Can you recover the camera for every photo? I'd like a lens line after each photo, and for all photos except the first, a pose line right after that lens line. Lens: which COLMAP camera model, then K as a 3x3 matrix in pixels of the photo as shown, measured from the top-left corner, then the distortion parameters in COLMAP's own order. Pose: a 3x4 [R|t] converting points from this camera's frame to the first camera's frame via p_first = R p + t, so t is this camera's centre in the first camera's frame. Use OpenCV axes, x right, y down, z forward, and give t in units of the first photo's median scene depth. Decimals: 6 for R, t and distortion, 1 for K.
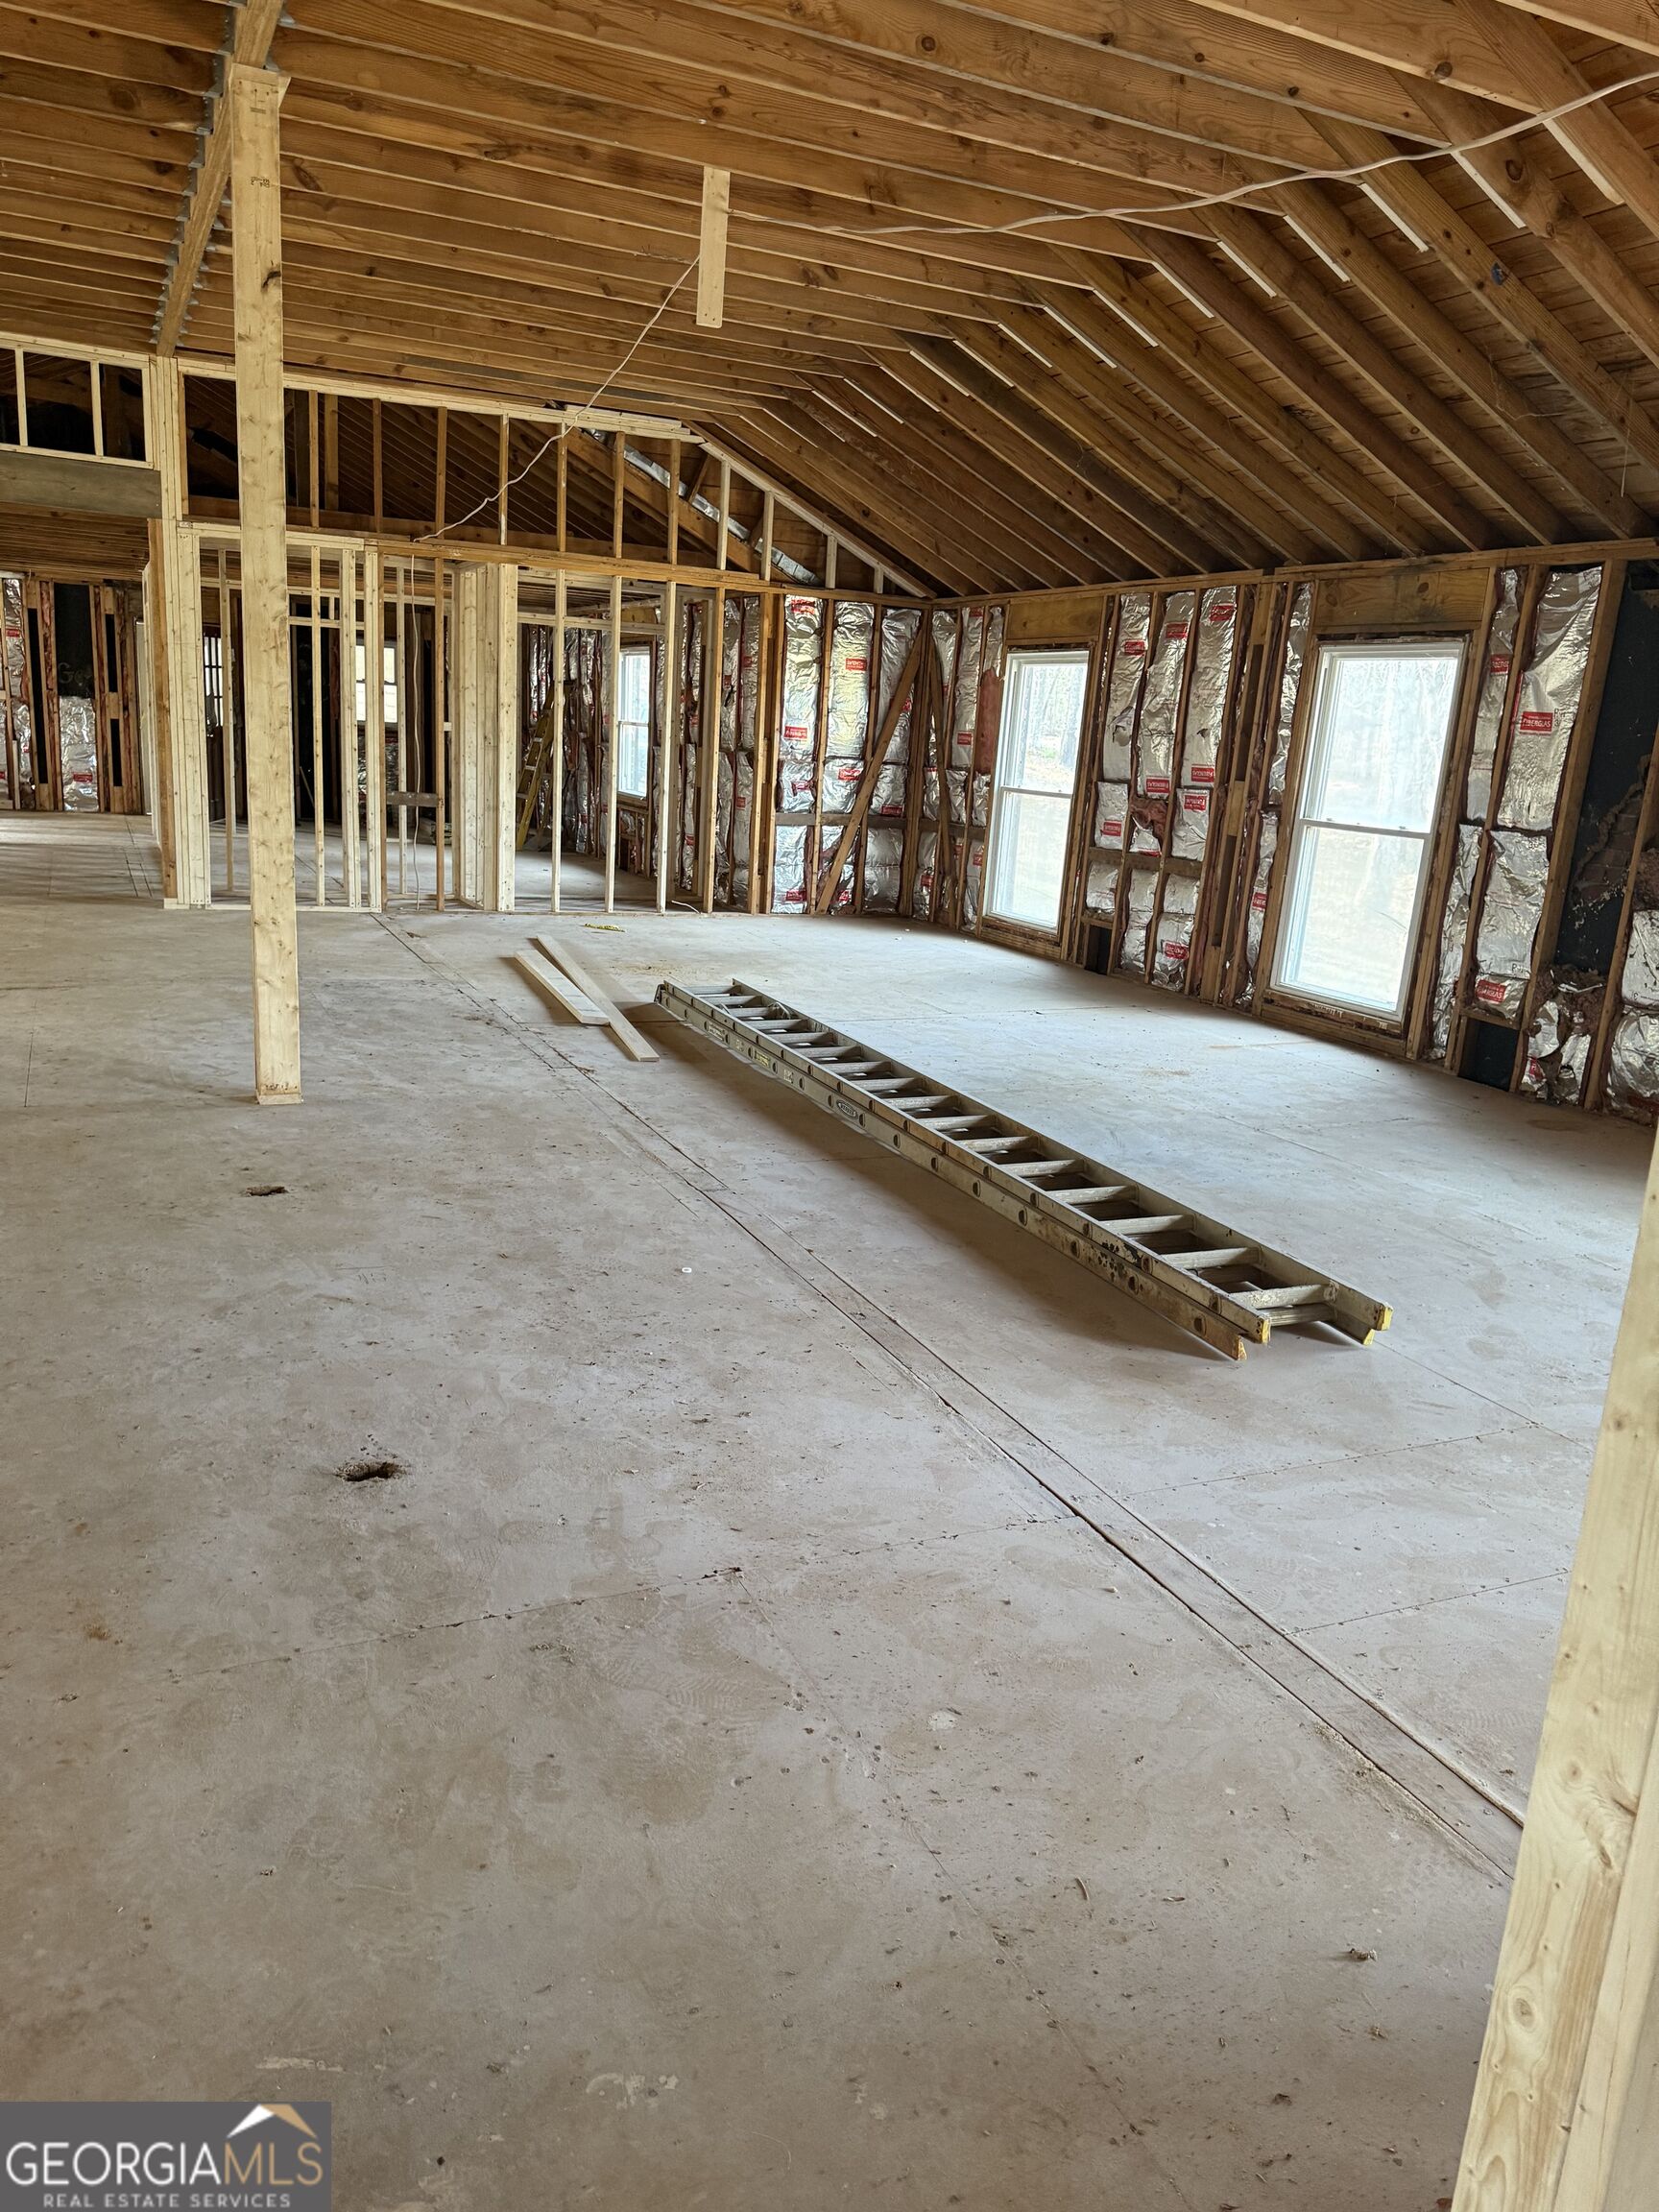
lens RADIAL K [[1569.4, 0, 843.2], [0, 1569.4, 1097.5], [0, 0, 1]] dist [0.028803, -0.024960]
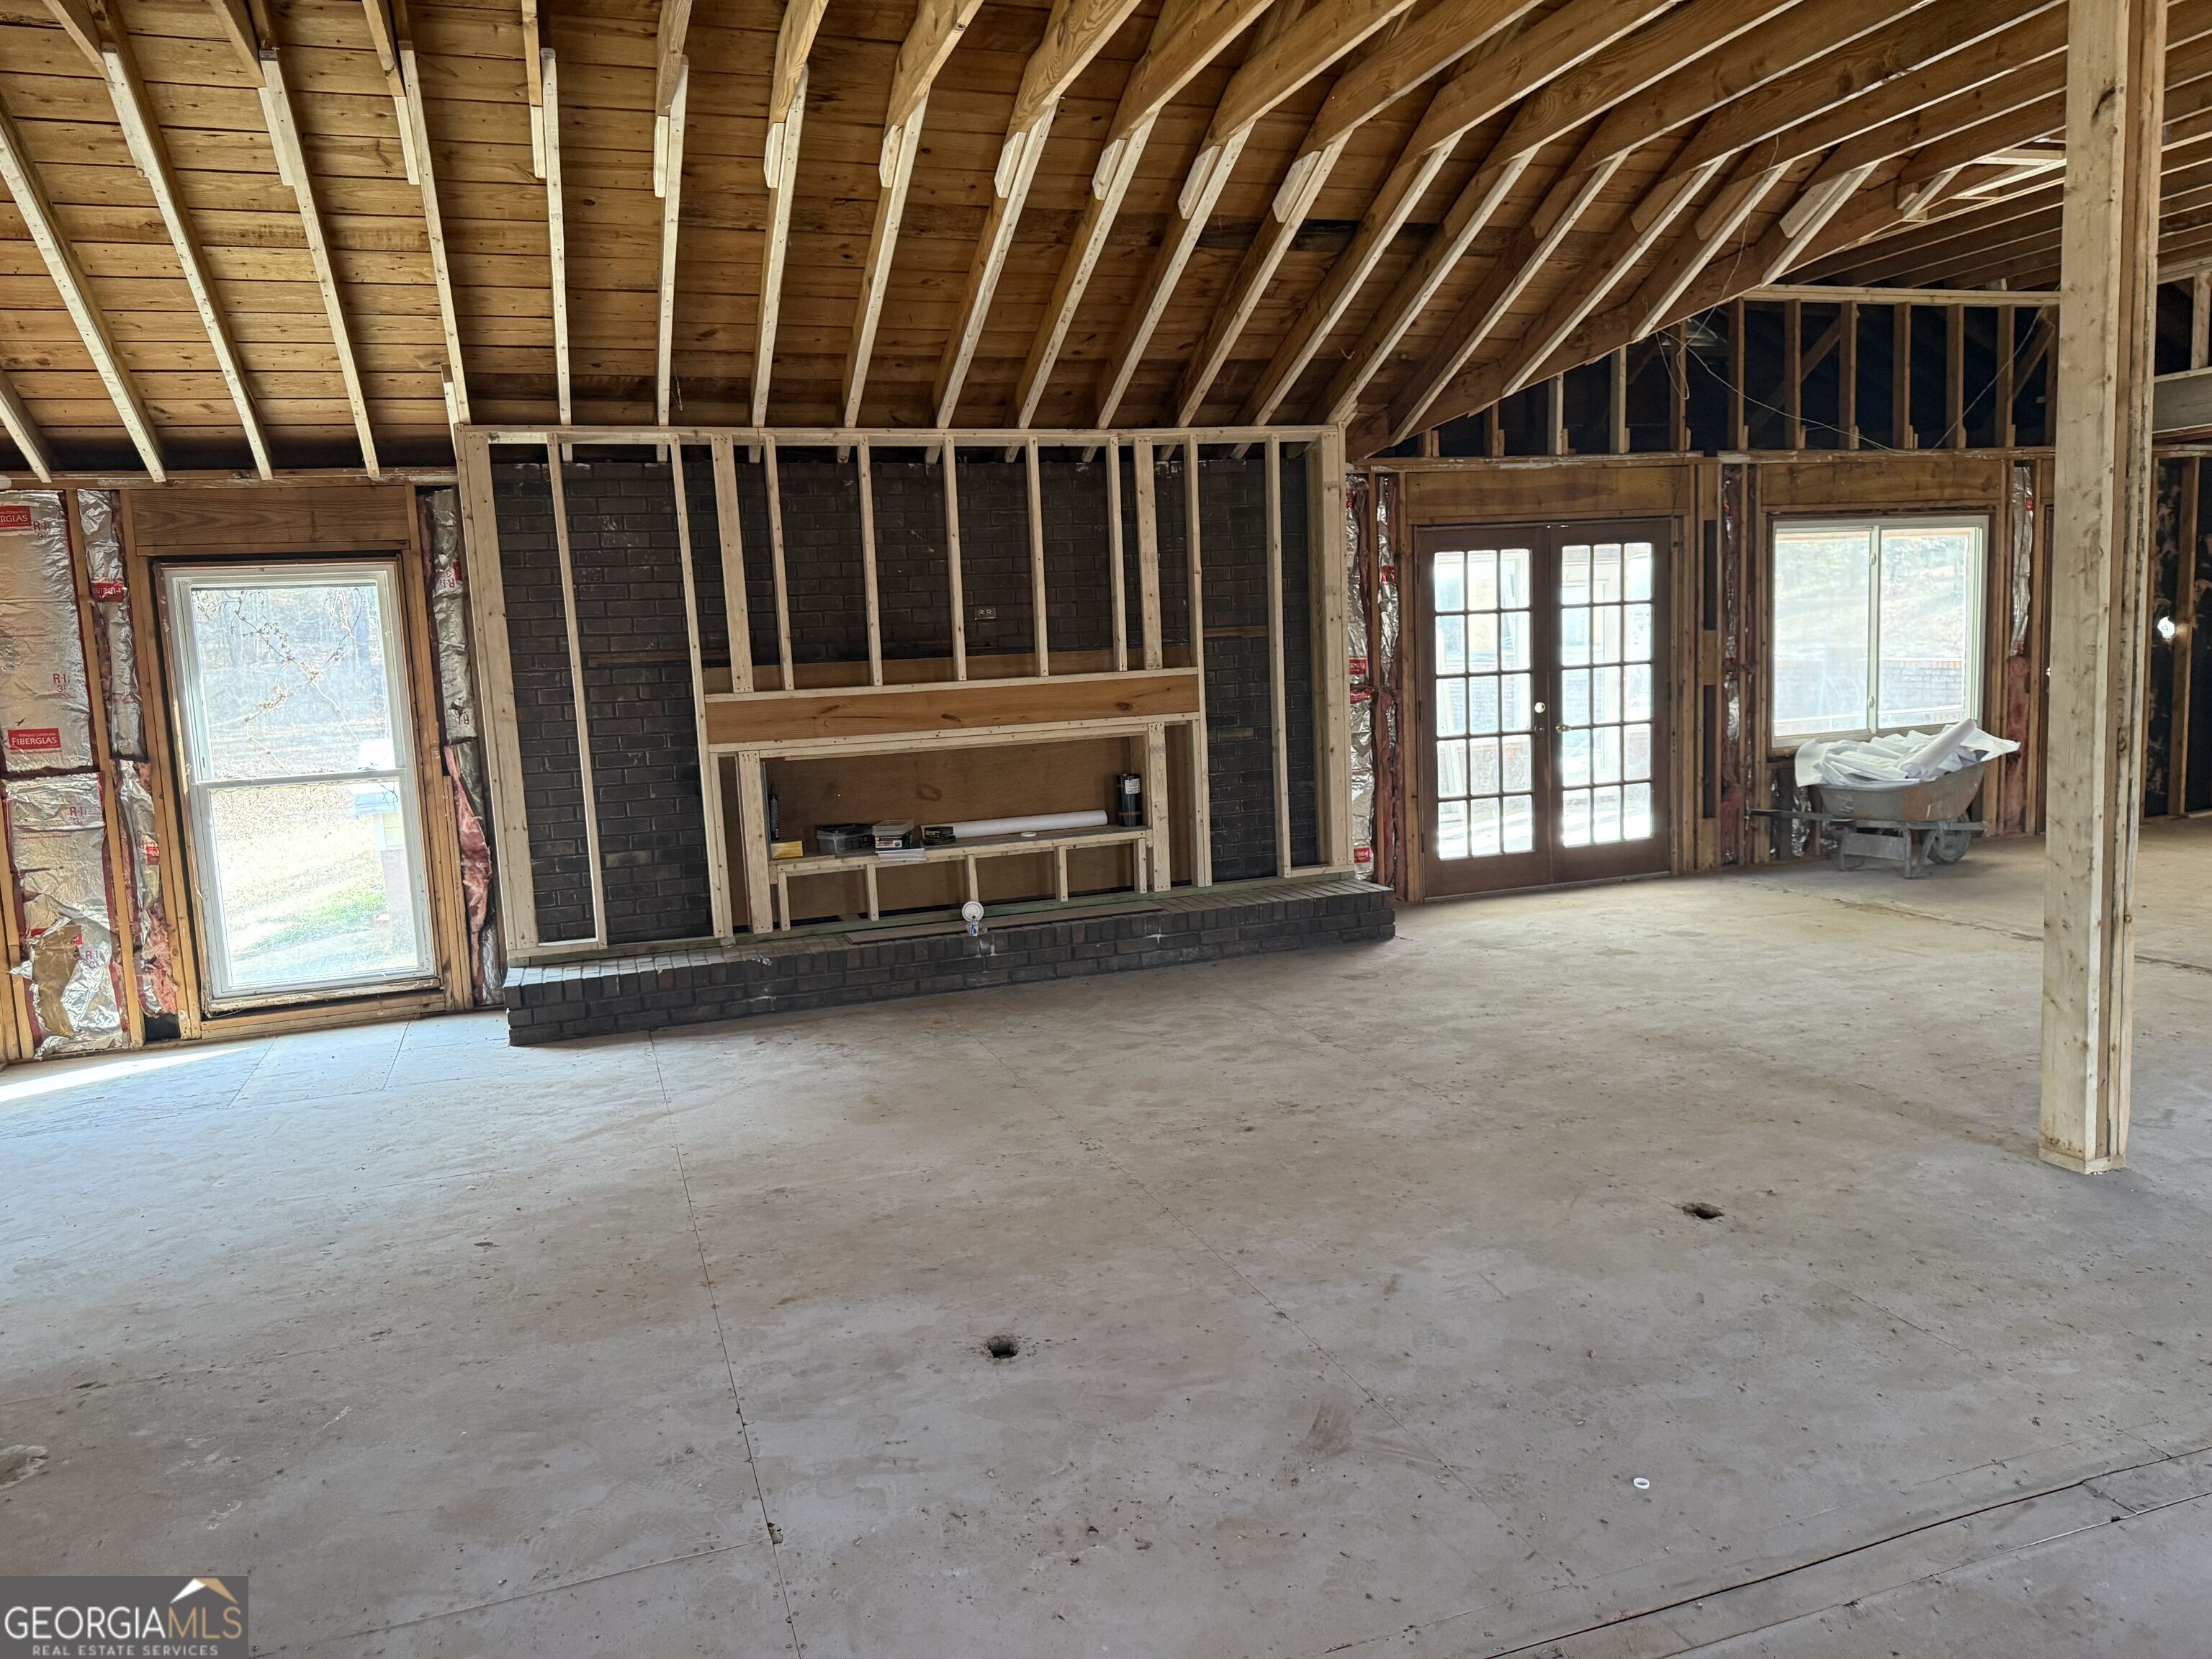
lens RADIAL K [[1569.4, 0, 1106.0], [0, 1569.4, 829.5], [0, 0, 1]] dist [0.028803, -0.024960]
pose [[-0.118557, 0.062264, -0.990993, 0.500941], [-0.190282, 0.978110, 0.084219, -0.150901], [0.974544, 0.198553, -0.104115, 0.707056]]
